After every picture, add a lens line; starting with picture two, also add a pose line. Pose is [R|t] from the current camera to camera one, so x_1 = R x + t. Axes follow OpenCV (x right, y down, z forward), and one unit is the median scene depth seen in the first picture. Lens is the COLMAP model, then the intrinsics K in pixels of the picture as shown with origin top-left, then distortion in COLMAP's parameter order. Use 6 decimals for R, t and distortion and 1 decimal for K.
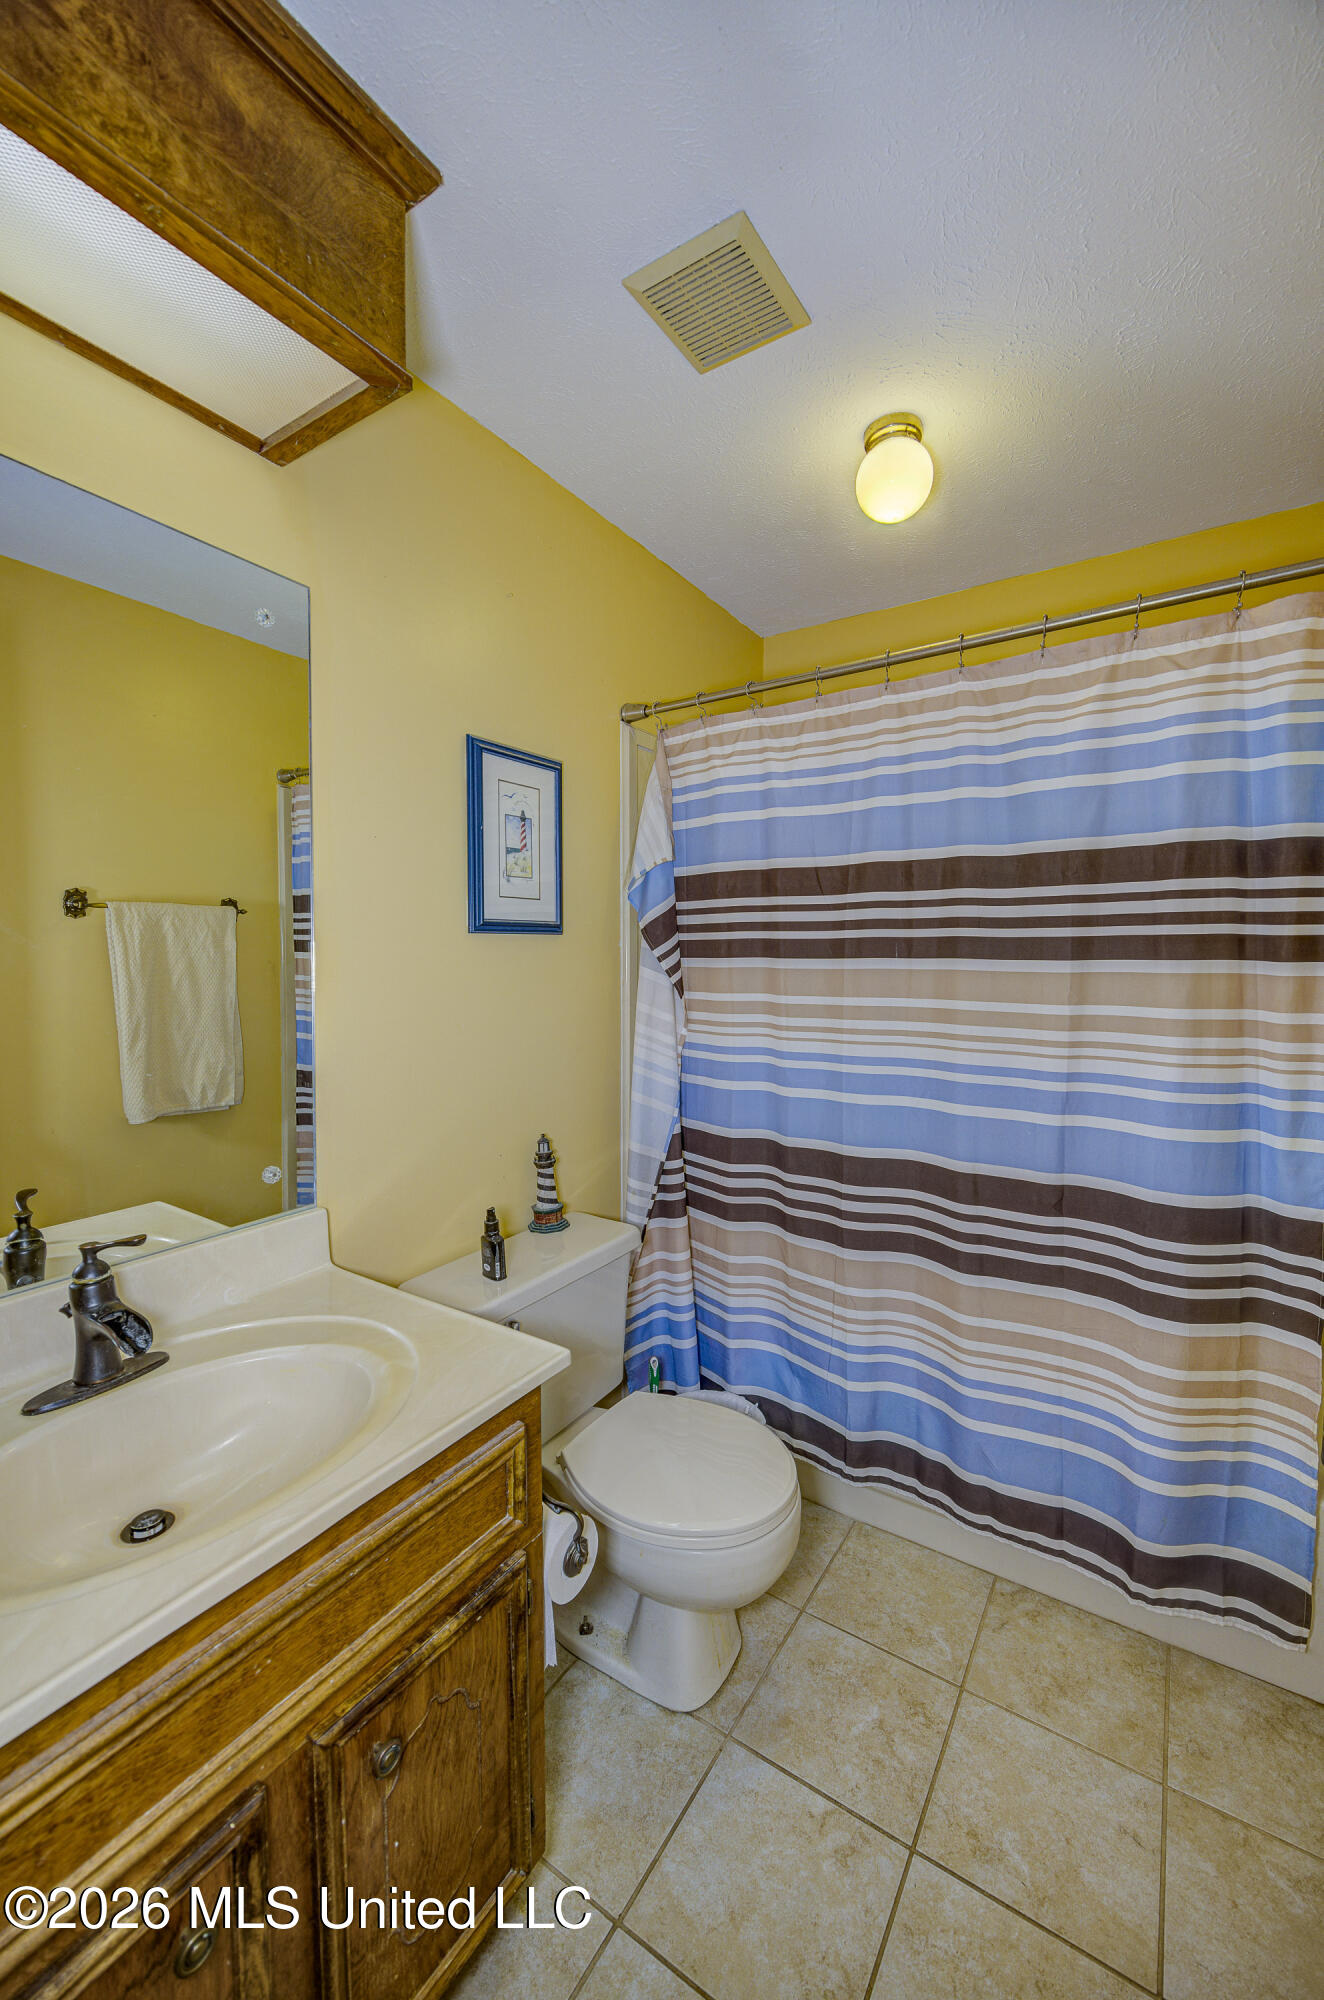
lens RADIAL K [[783.3, 0, 653.7], [0, 783.3, 1003.5], [0, 0, 1]] dist [-0.002786, -0.000976]
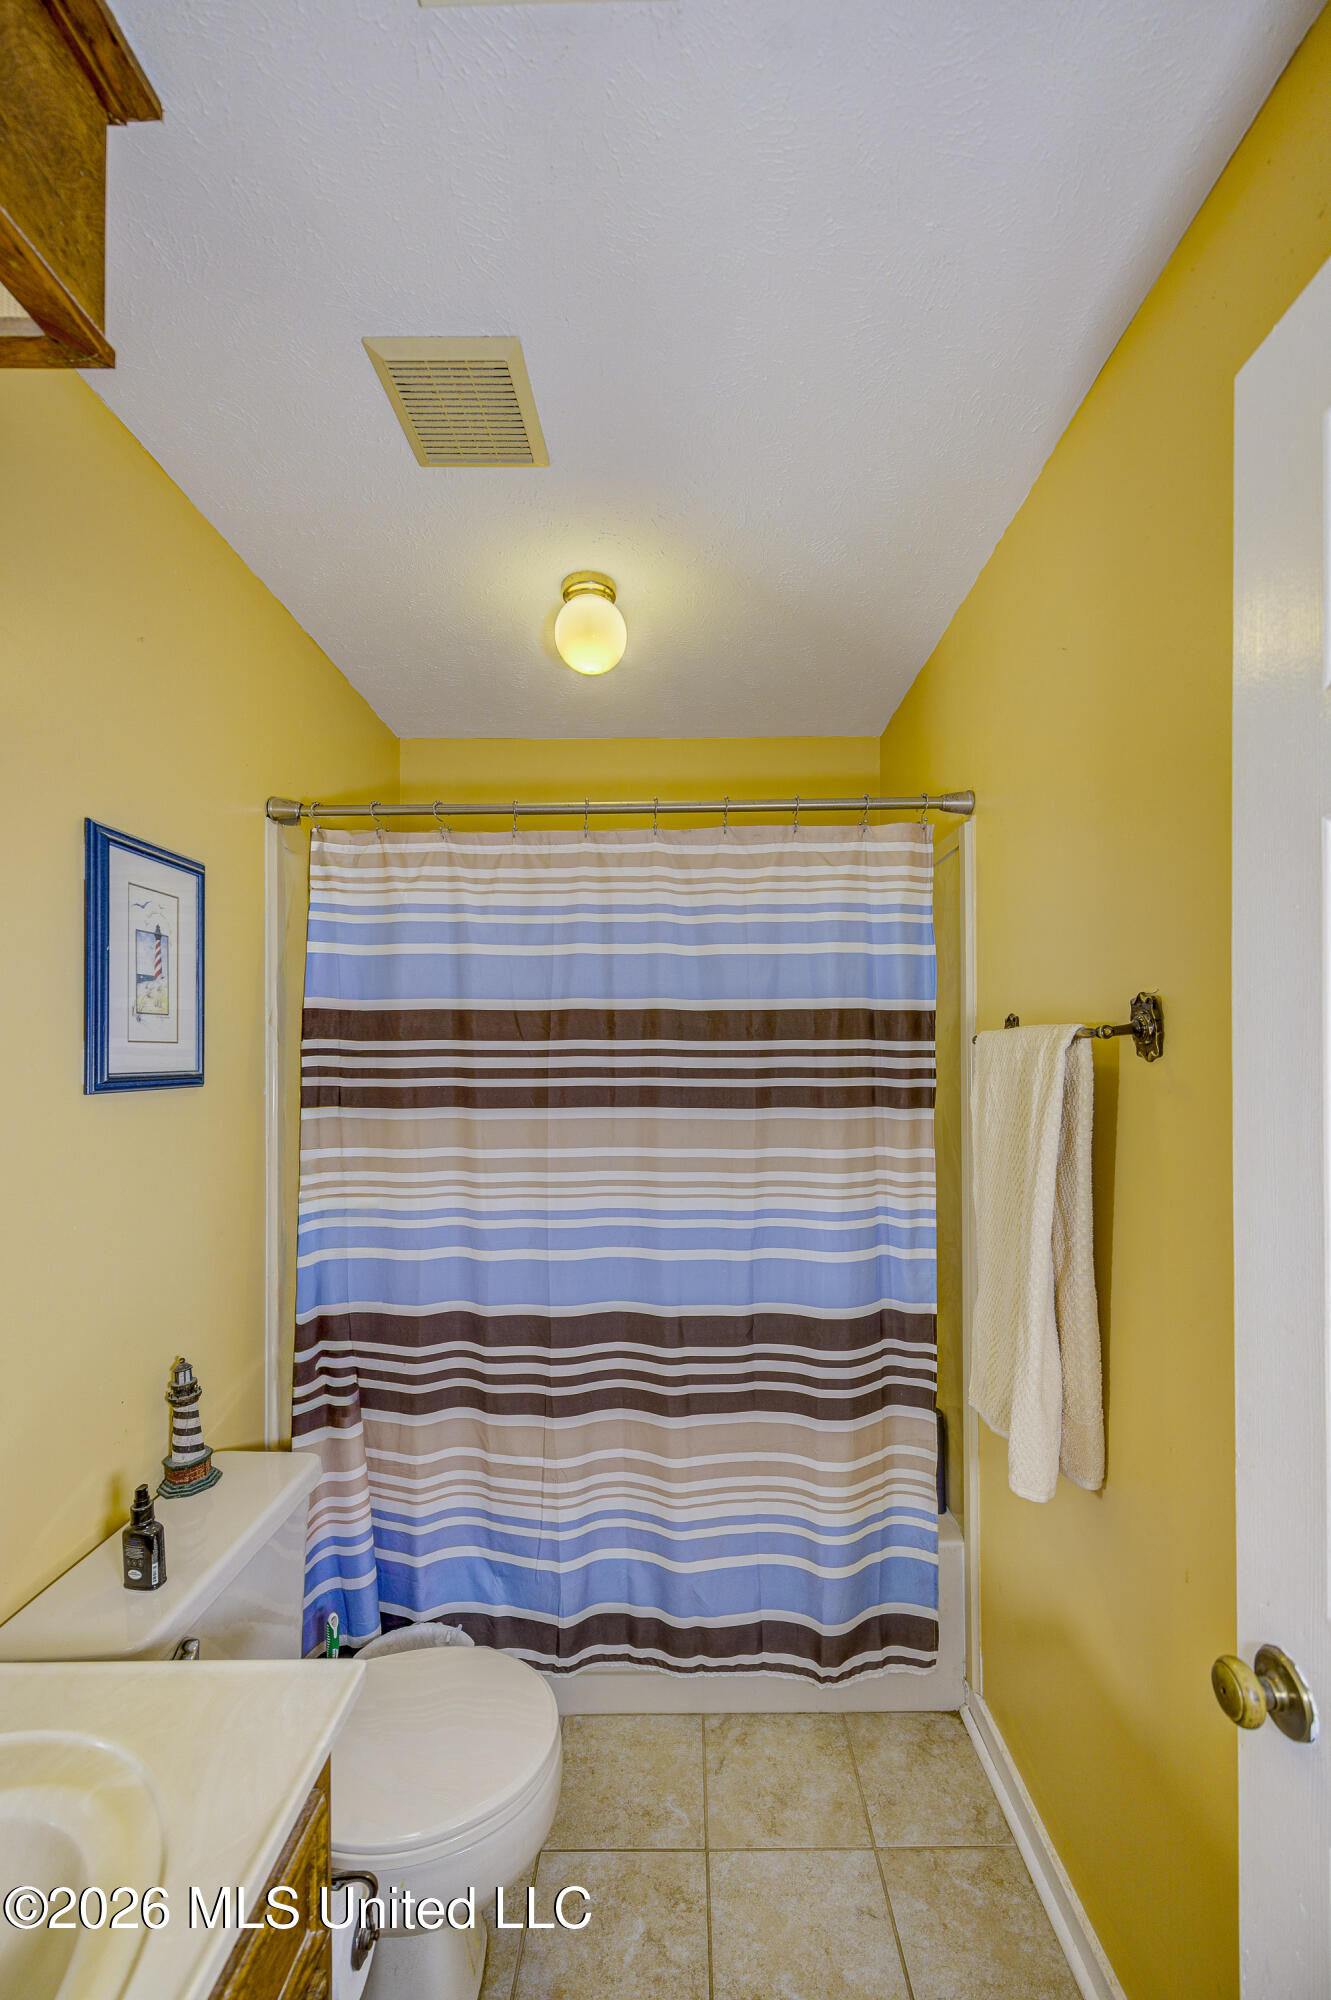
lens RADIAL K [[827.7, 0, 715.1], [0, 827.7, 1075.2], [0, 0, 1]] dist [0.008696, -0.002195]
pose [[0.831525, -0.001488, 0.555486, -0.162835], [0.031612, 0.998503, -0.044646, -0.050923], [-0.554588, 0.054684, 0.830327, 0.055916]]
